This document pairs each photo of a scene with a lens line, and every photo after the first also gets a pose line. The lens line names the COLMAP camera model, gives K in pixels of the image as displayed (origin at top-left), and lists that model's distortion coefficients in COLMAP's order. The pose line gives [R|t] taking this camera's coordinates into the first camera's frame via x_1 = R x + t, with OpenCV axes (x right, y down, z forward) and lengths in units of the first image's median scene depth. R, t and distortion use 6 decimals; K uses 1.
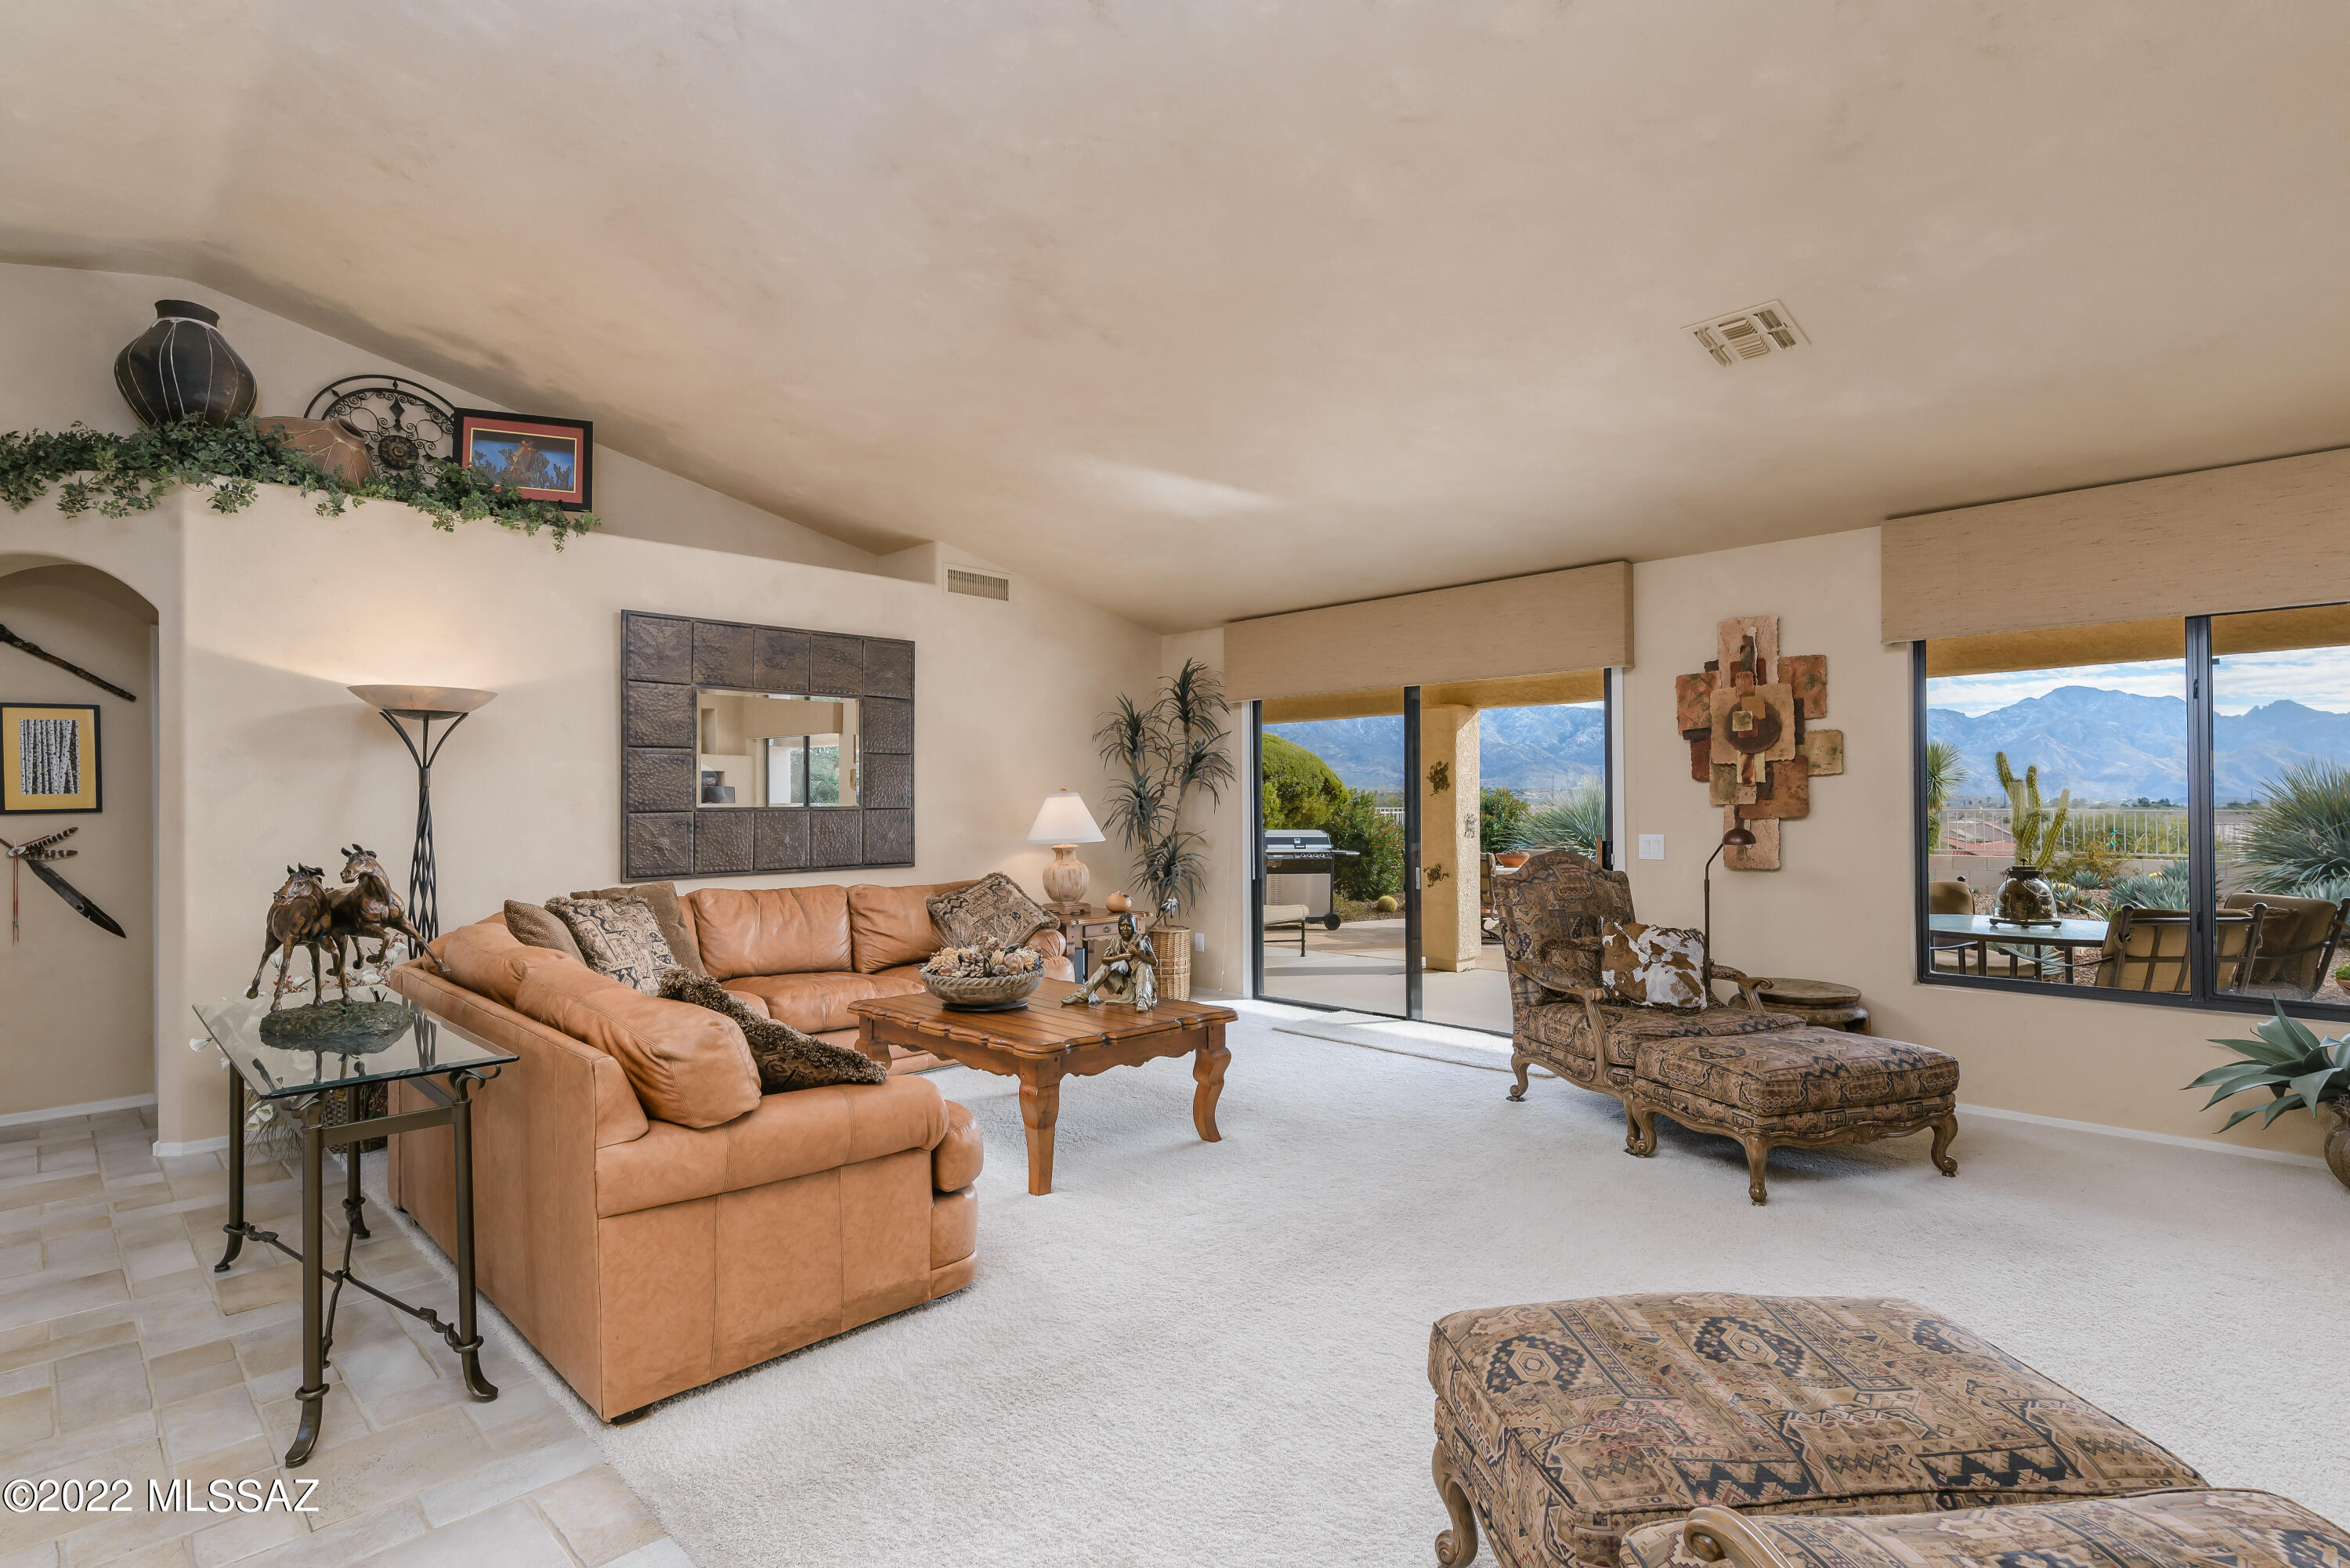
lens RADIAL K [[1142.6, 0, 1177.9], [0, 1142.6, 794.2], [0, 0, 1]] dist [0.004460, -0.000515]
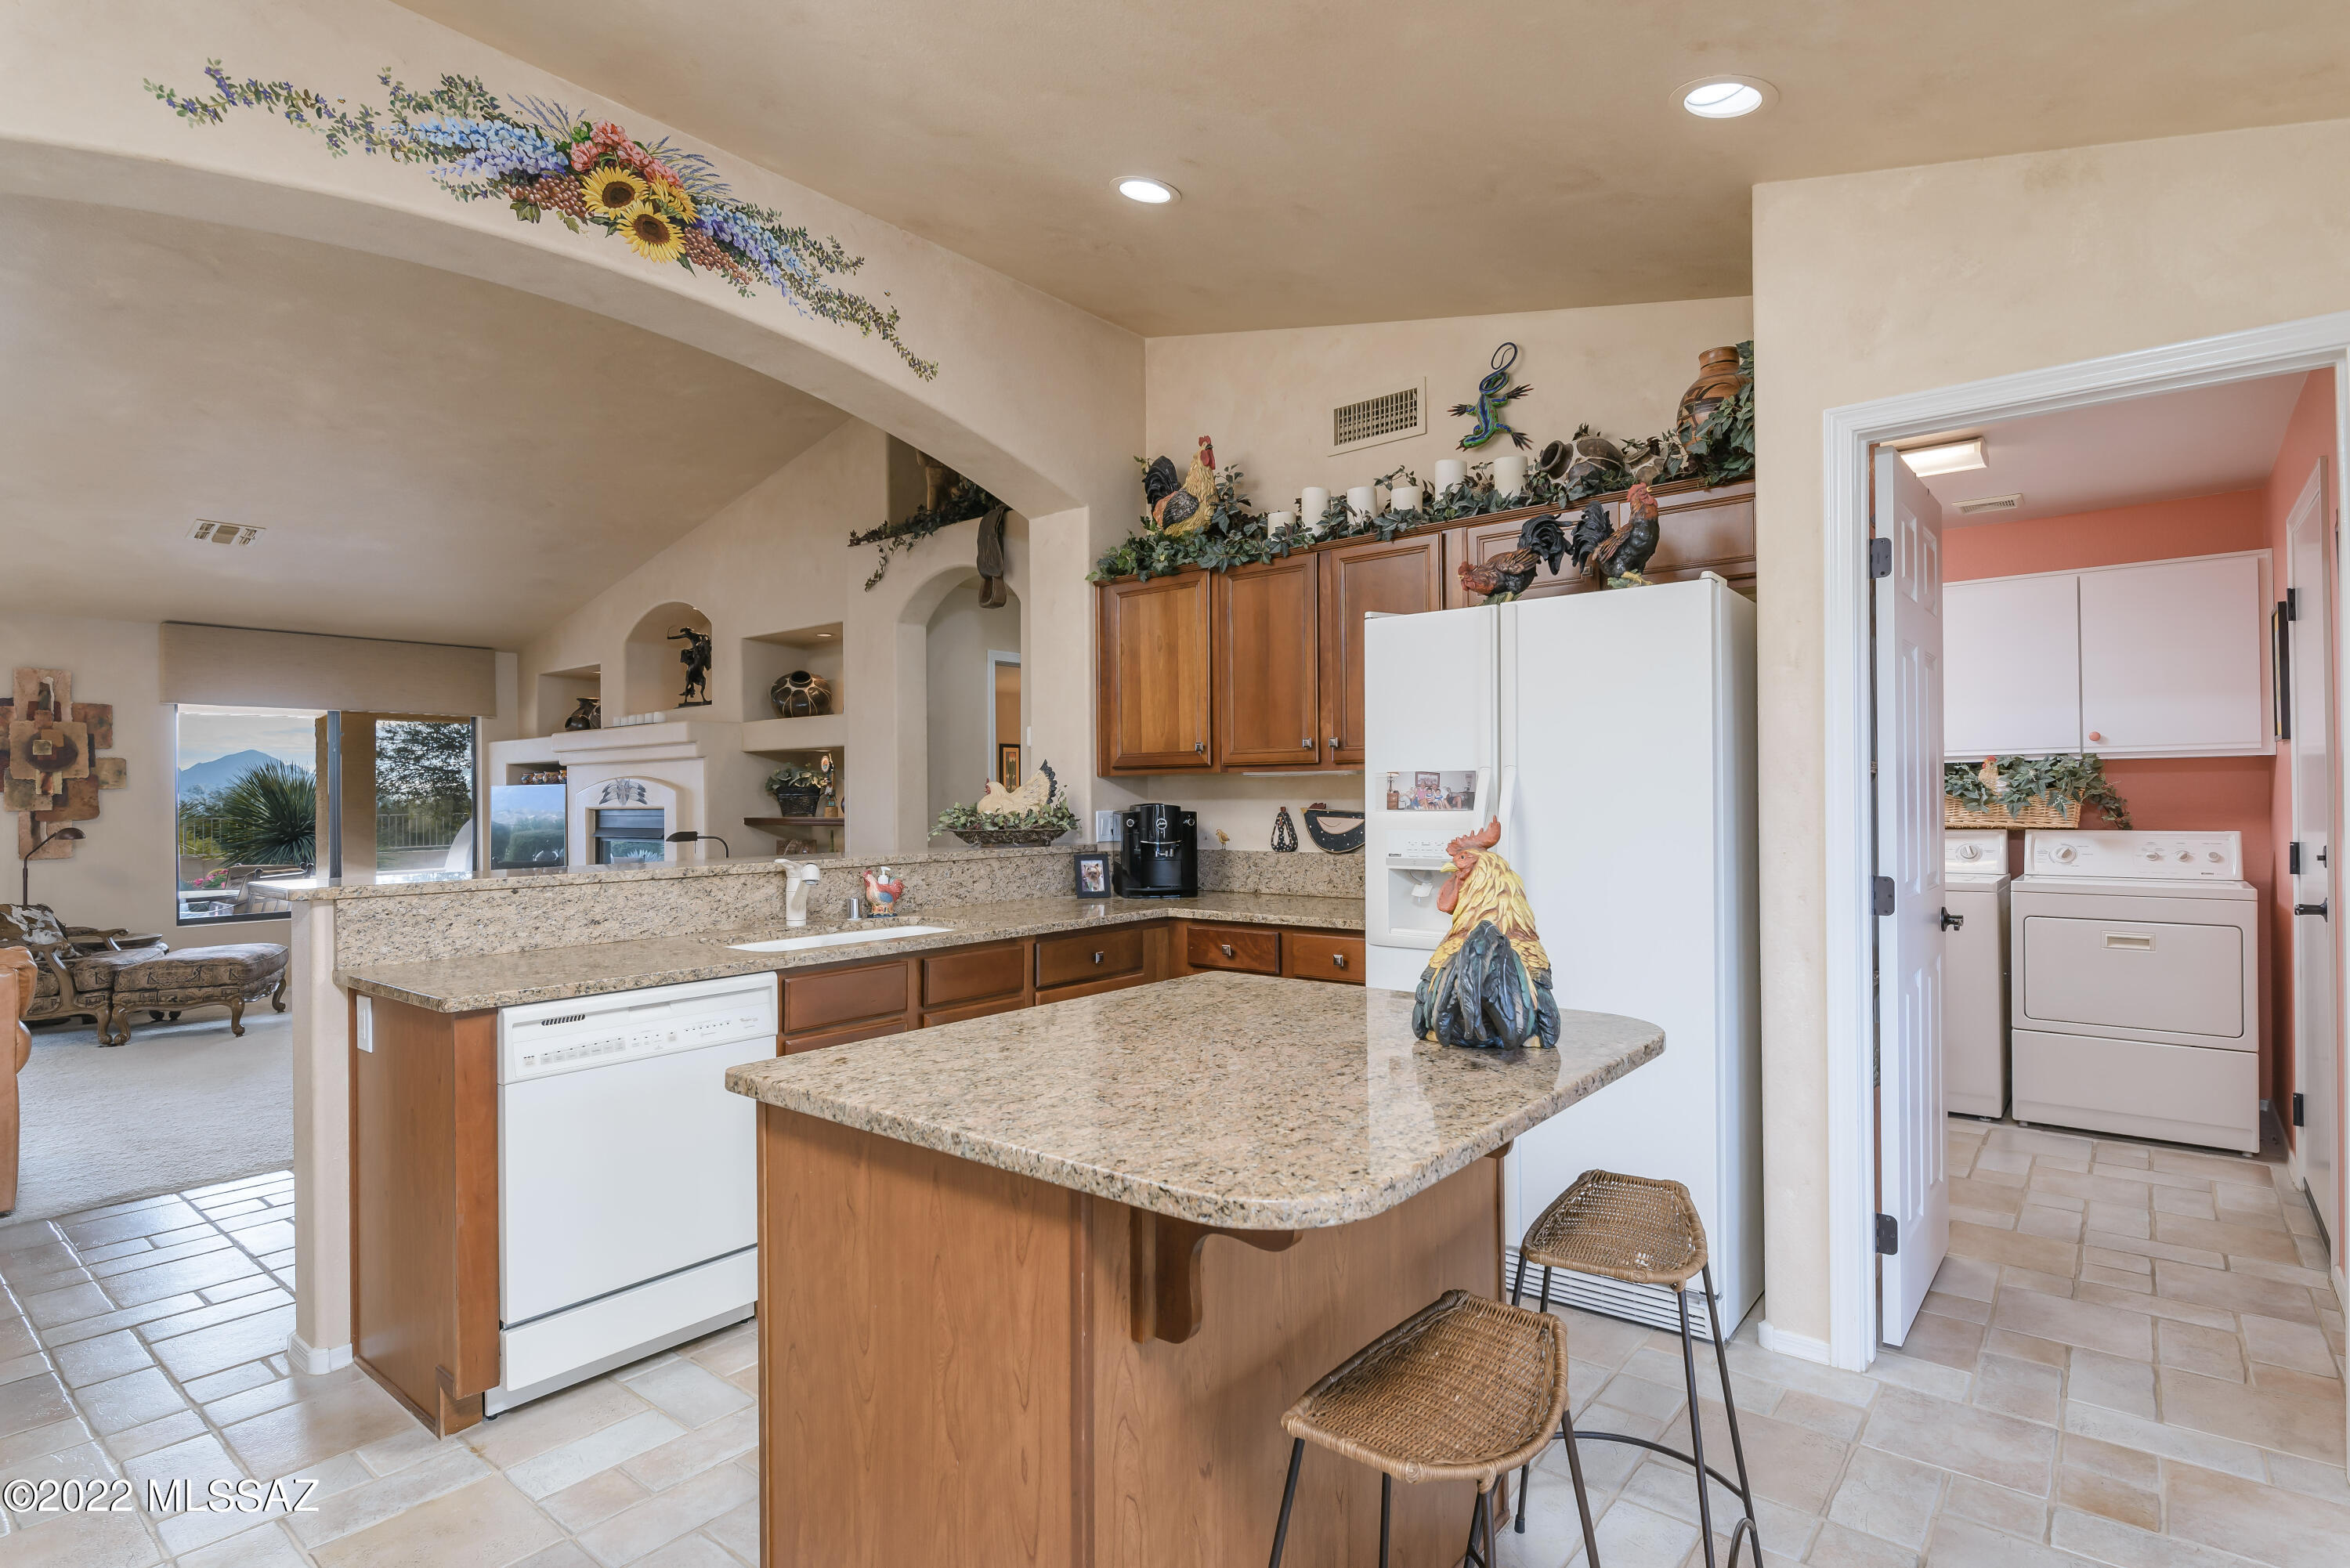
lens RADIAL K [[1181.7, 0, 1178.3], [0, 1181.7, 790.0], [0, 0, 1]] dist [0.001193, -0.002190]
pose [[-0.095201, 0.013669, 0.995364, -0.950780], [0.004607, 0.999901, -0.013291, 0.008890], [-0.995447, 0.003320, -0.095255, -0.166237]]
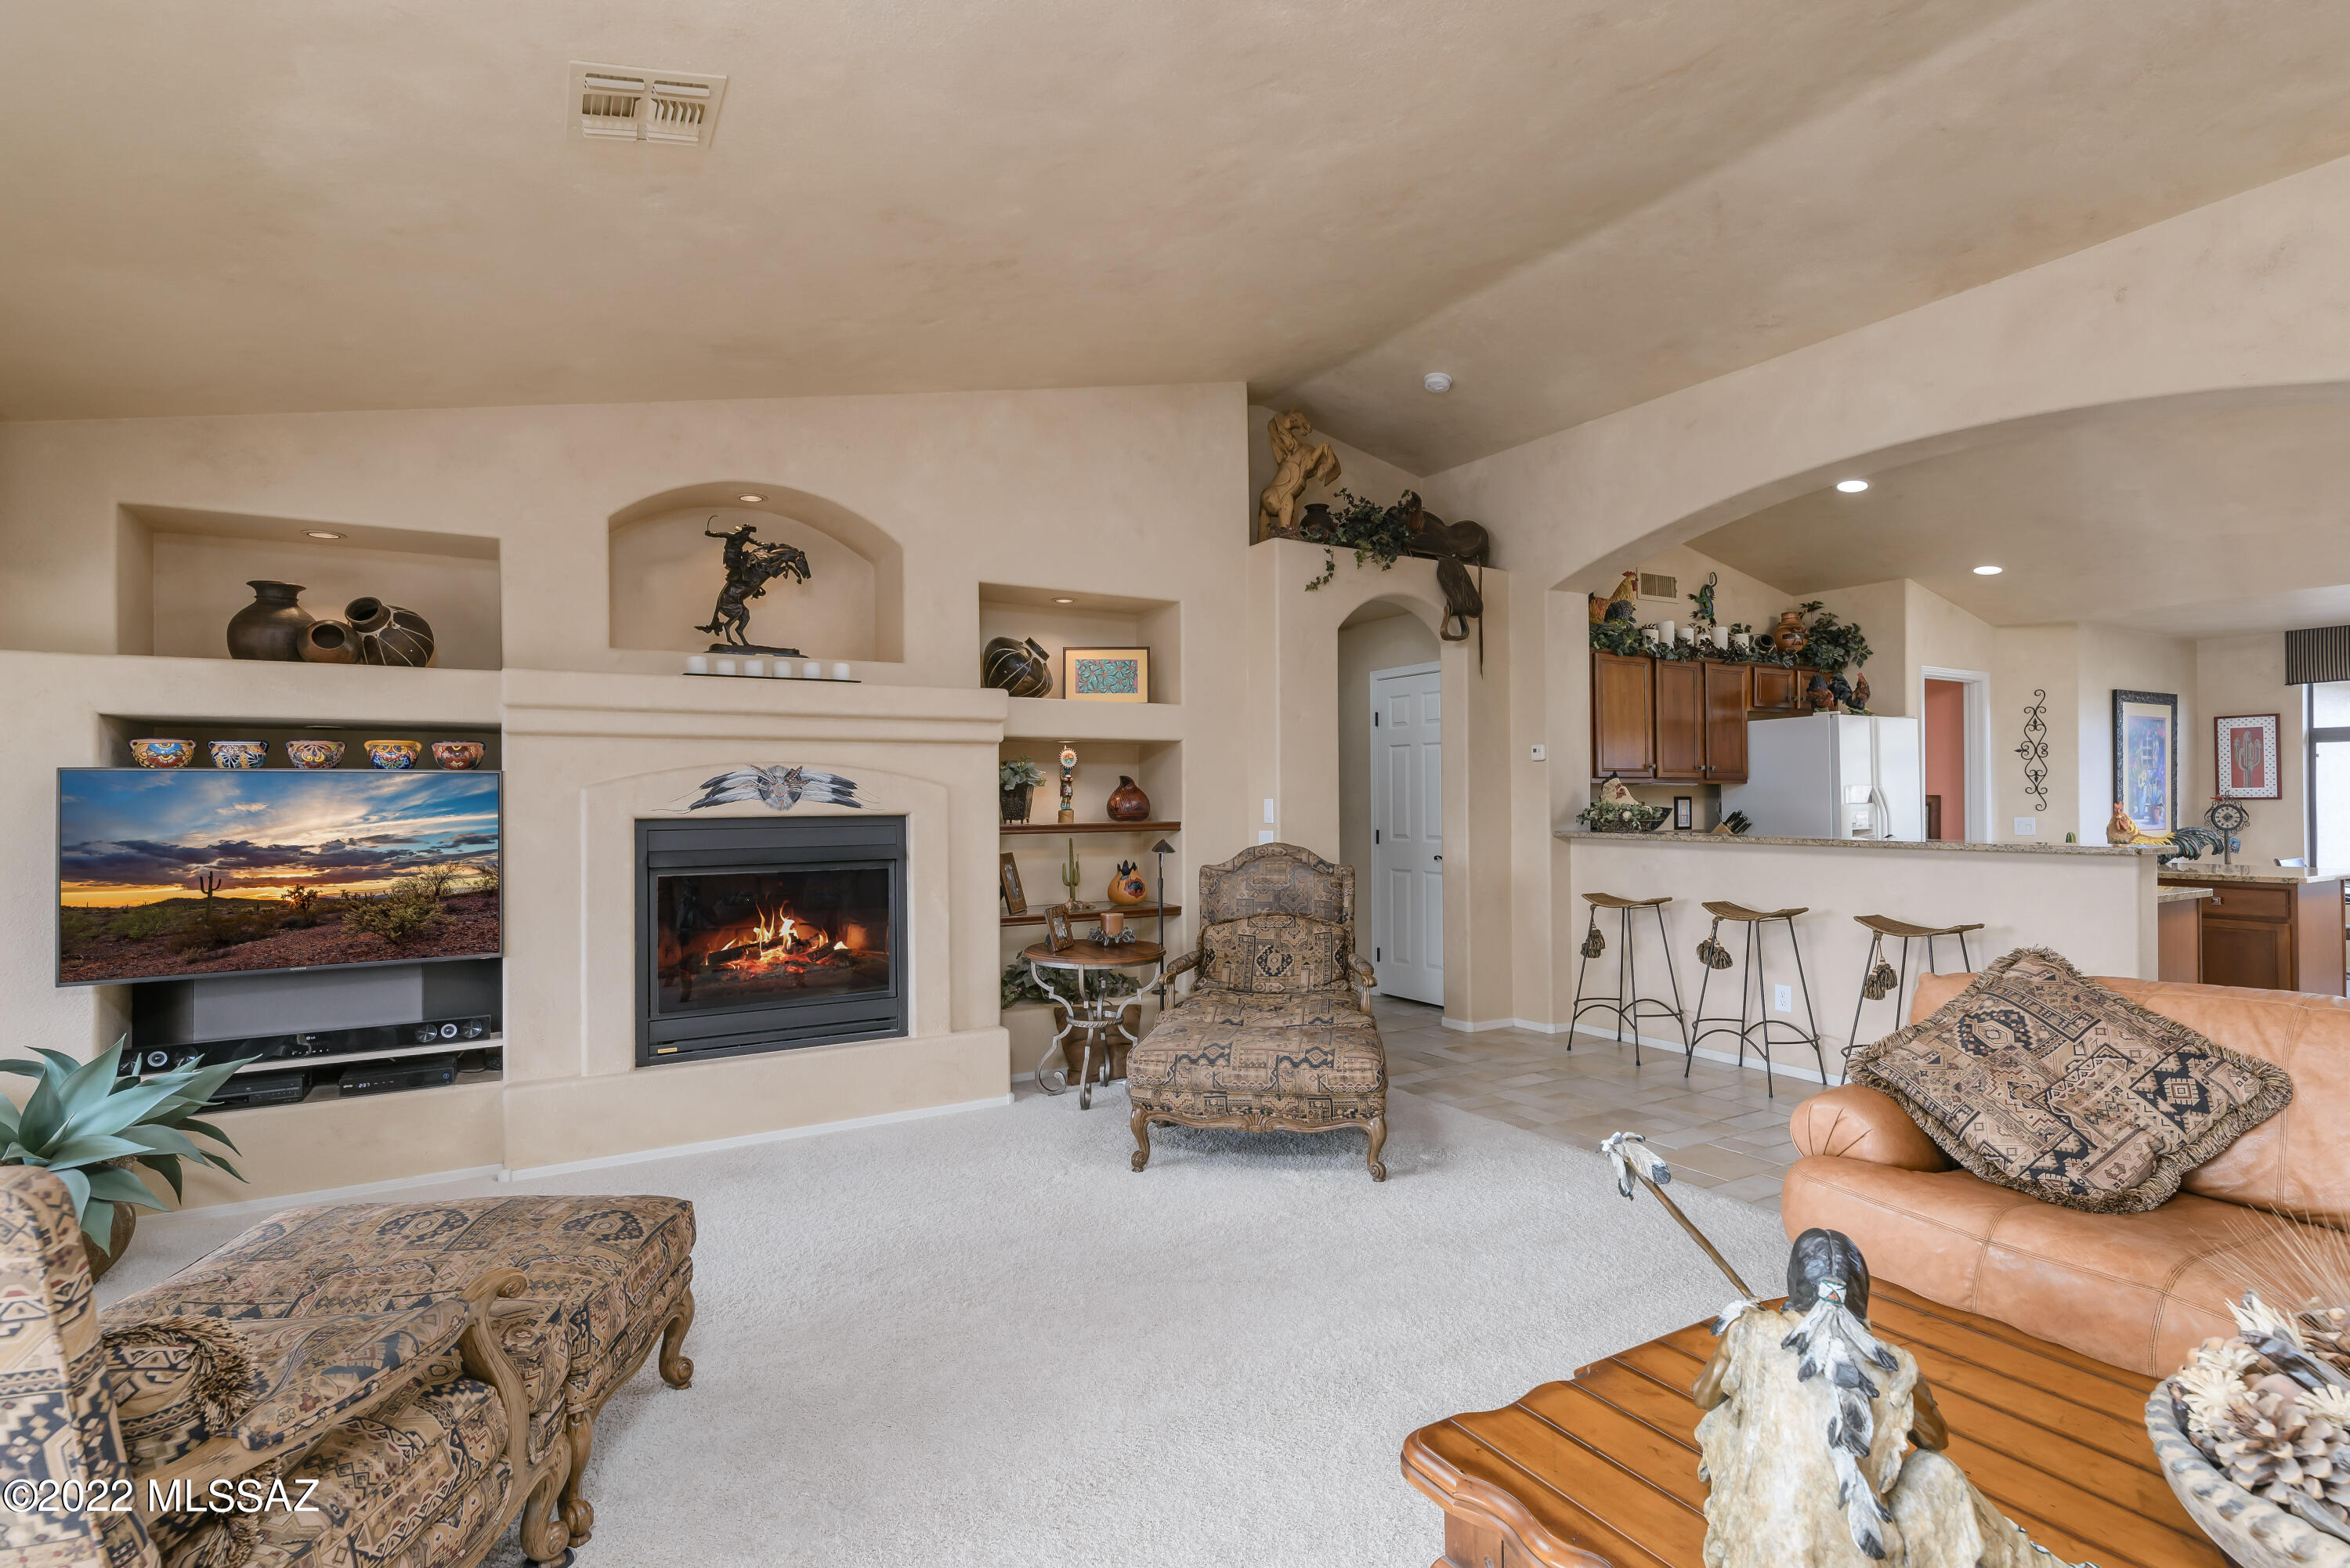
lens RADIAL K [[1142.6, 0, 1177.6], [0, 1142.6, 792.1], [0, 0, 1]] dist [0.004460, -0.000515]
pose [[-0.967834, 0.015822, 0.251091, 0.024477], [0.012850, 0.999827, -0.013469, 0.007049], [-0.251261, -0.009810, -0.967870, 1.073692]]
